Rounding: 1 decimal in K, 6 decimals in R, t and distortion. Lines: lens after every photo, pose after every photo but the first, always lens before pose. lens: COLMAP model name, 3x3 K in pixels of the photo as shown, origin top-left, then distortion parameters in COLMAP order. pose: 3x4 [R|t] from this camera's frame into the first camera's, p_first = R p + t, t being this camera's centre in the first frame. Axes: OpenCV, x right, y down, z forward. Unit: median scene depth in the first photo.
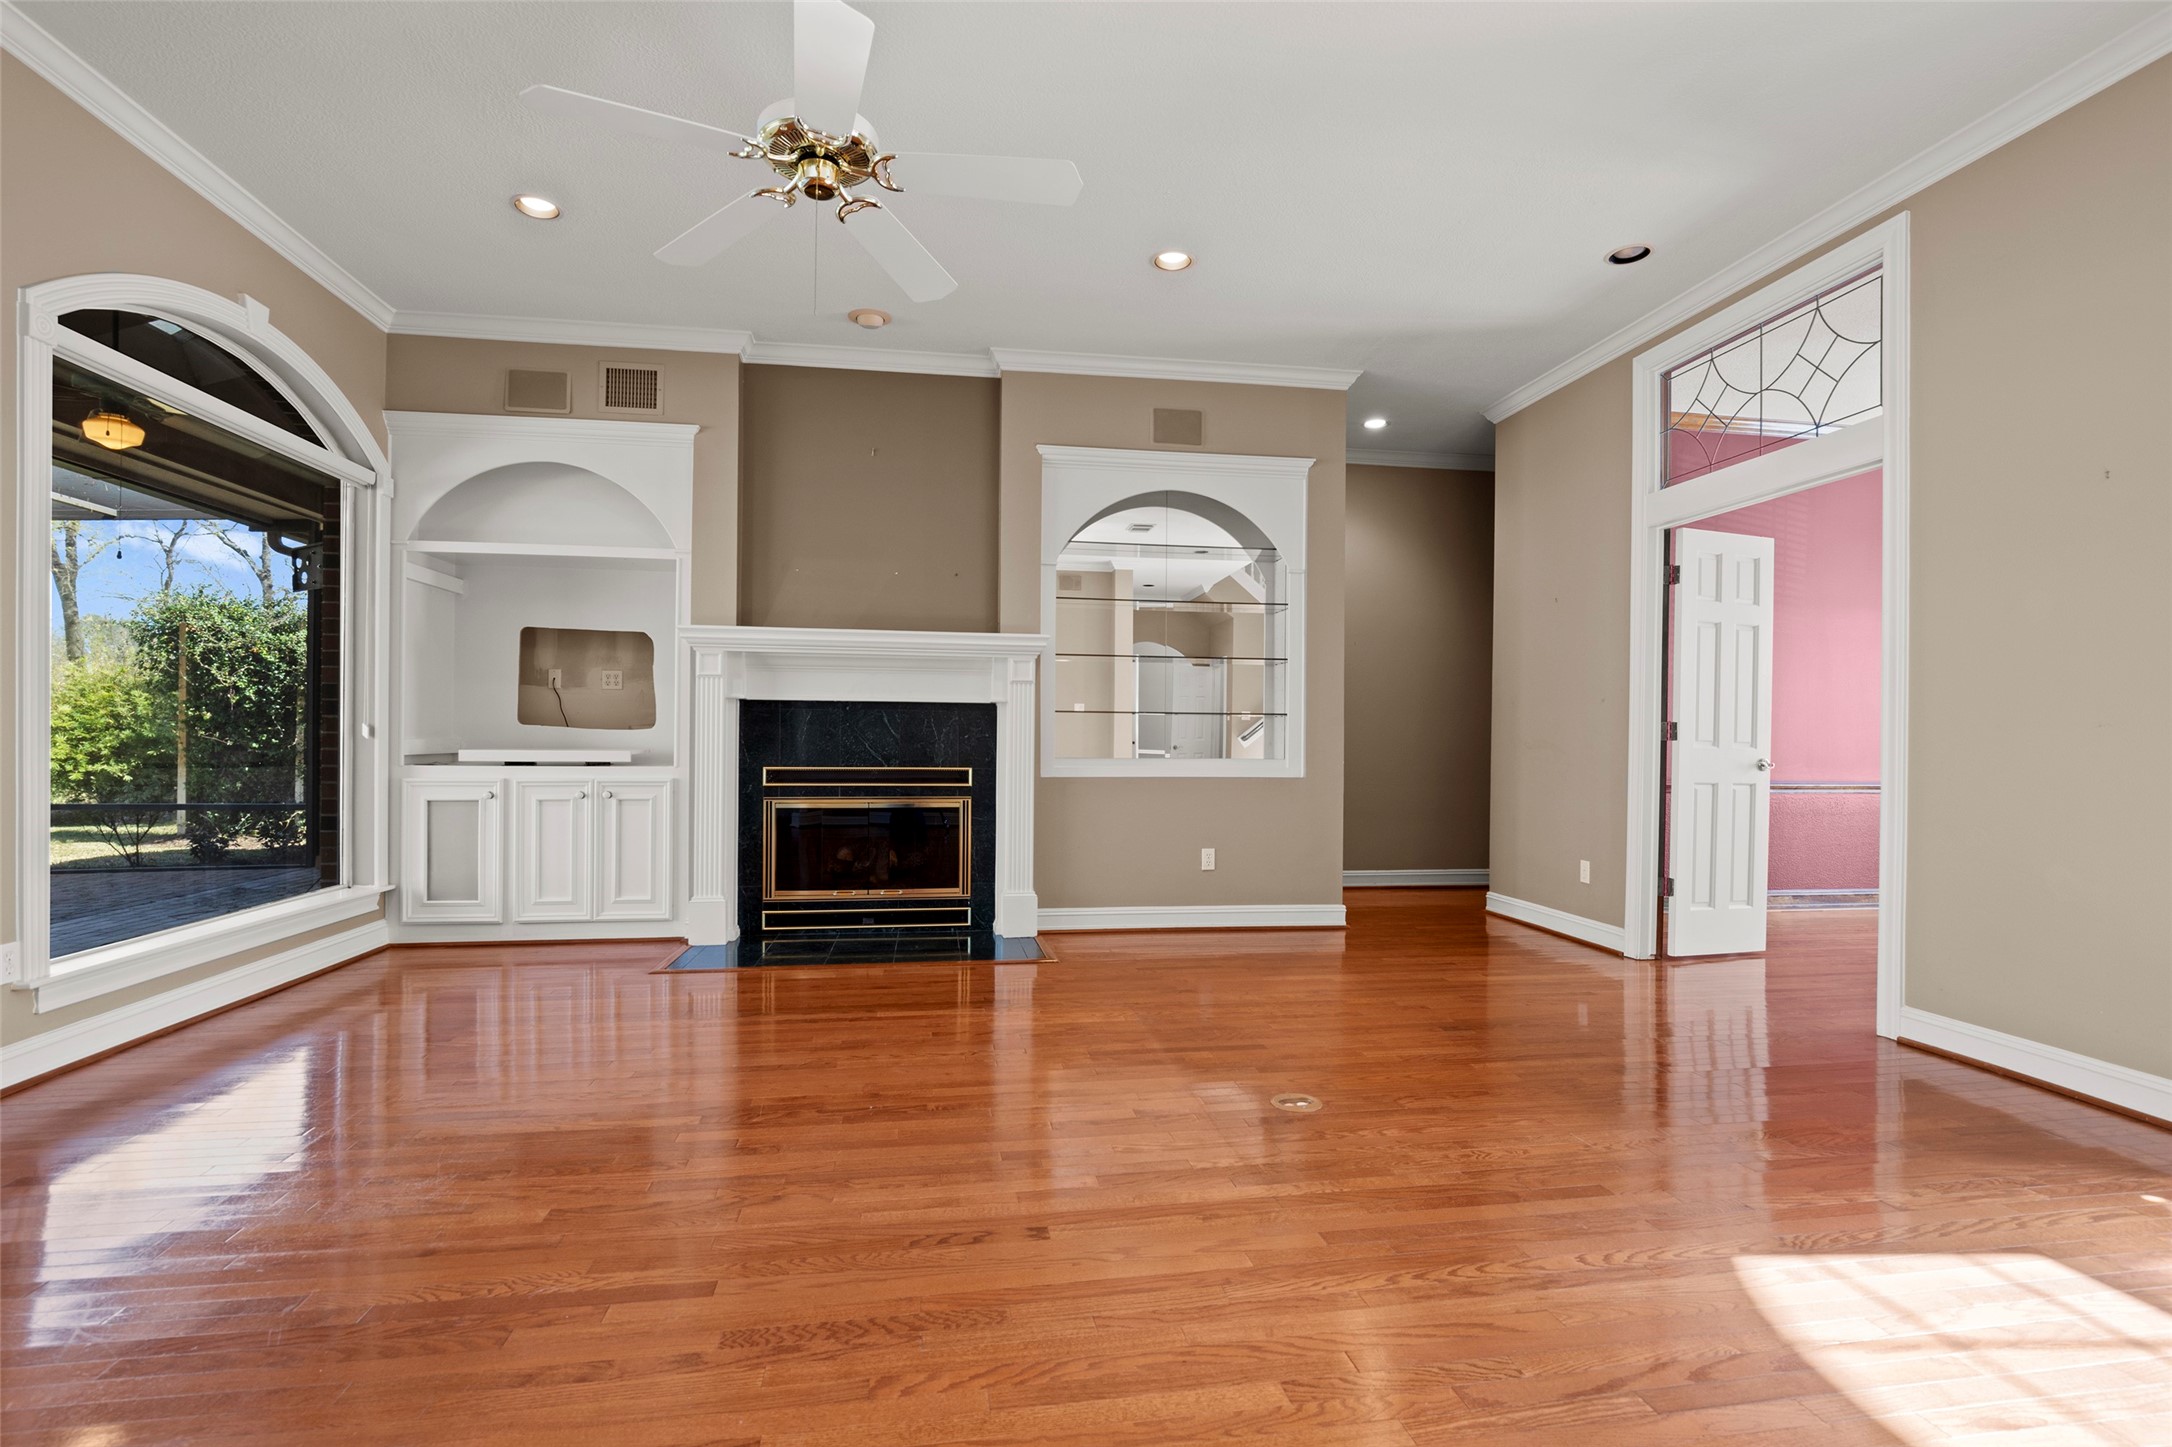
lens RADIAL K [[1002.0, 0, 1080.5], [0, 1002.0, 740.6], [0, 0, 1]] dist [-0.012993, -0.000083]
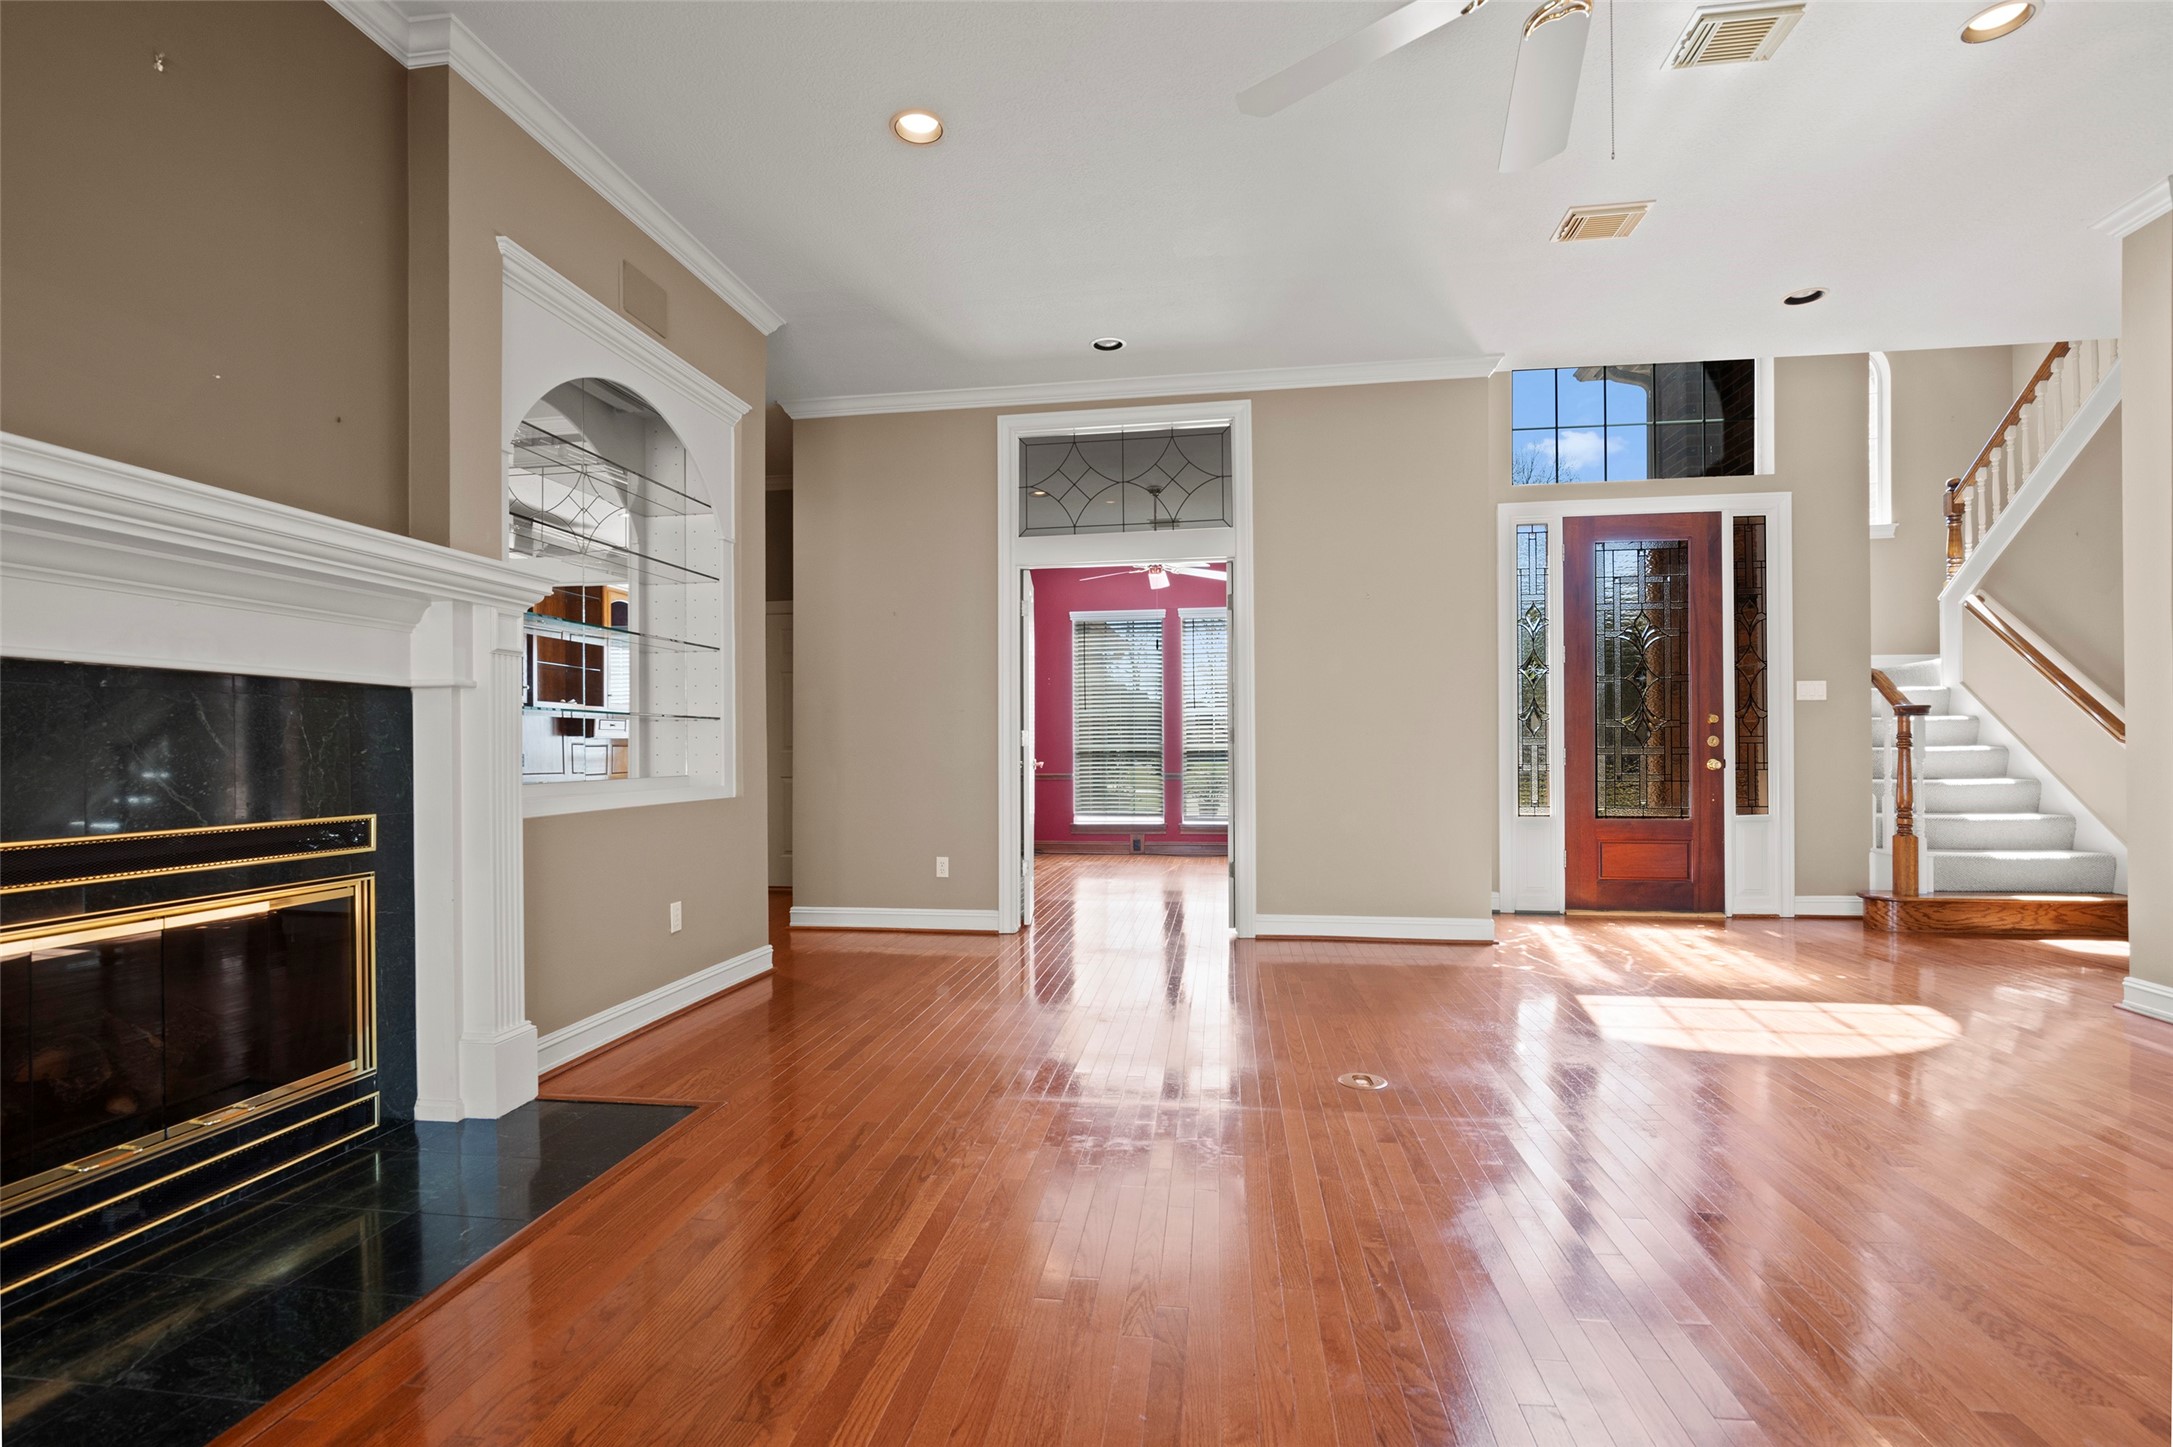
lens RADIAL K [[998.5, 0, 1071.5], [0, 998.5, 752.2], [0, 0, 1]] dist [-0.012042, 0.000217]
pose [[0.301998, -0.014095, 0.953204, -0.493686], [0.012758, 0.999861, 0.010742, -0.004373], [-0.953223, 0.008917, 0.302136, 0.535122]]
